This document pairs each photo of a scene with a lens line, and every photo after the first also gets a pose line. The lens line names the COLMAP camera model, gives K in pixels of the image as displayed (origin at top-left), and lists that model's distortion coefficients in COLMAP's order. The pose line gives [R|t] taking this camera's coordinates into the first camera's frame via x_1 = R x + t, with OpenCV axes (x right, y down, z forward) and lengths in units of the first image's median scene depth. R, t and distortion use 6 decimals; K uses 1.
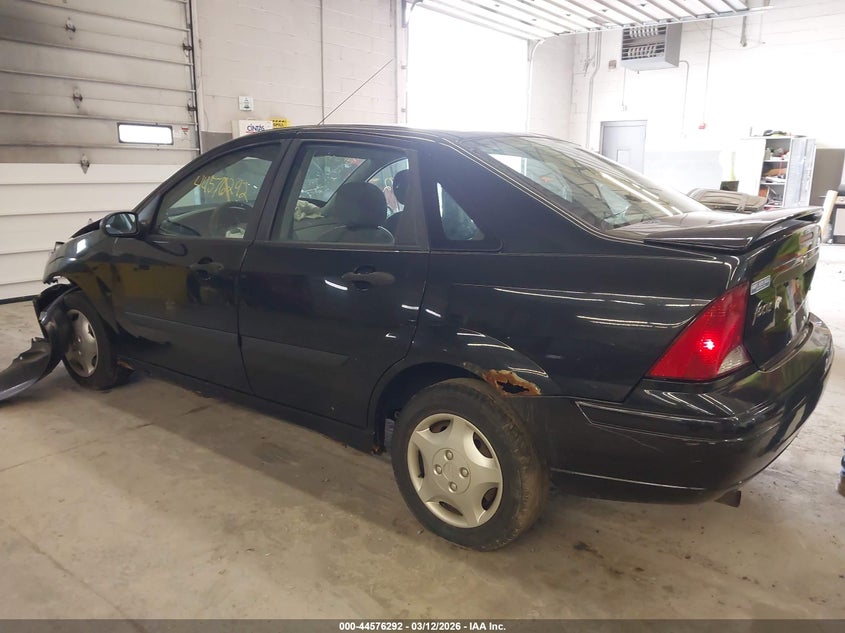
lens RADIAL K [[676.0, 0, 425.6], [0, 676.0, 316.9], [0, 0, 1]] dist [-0.006870, -0.003117]
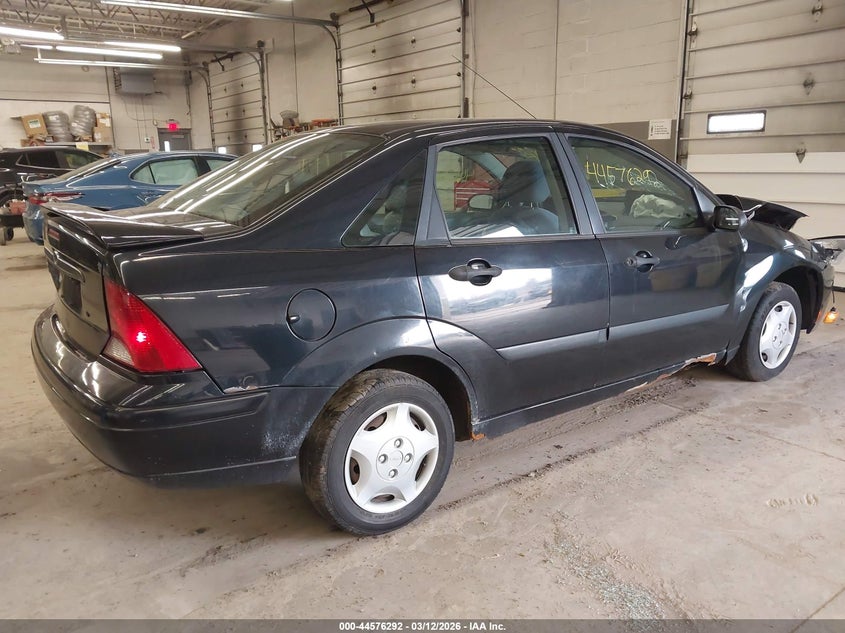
lens RADIAL K [[676.0, 0, 425.6], [0, 676.0, 316.9], [0, 0, 1]] dist [-0.006870, -0.003117]
pose [[-0.292414, 0.210510, -0.932834, 0.693815], [-0.190083, 0.943211, 0.272437, -0.191026], [0.937210, 0.256980, -0.235794, 0.903179]]
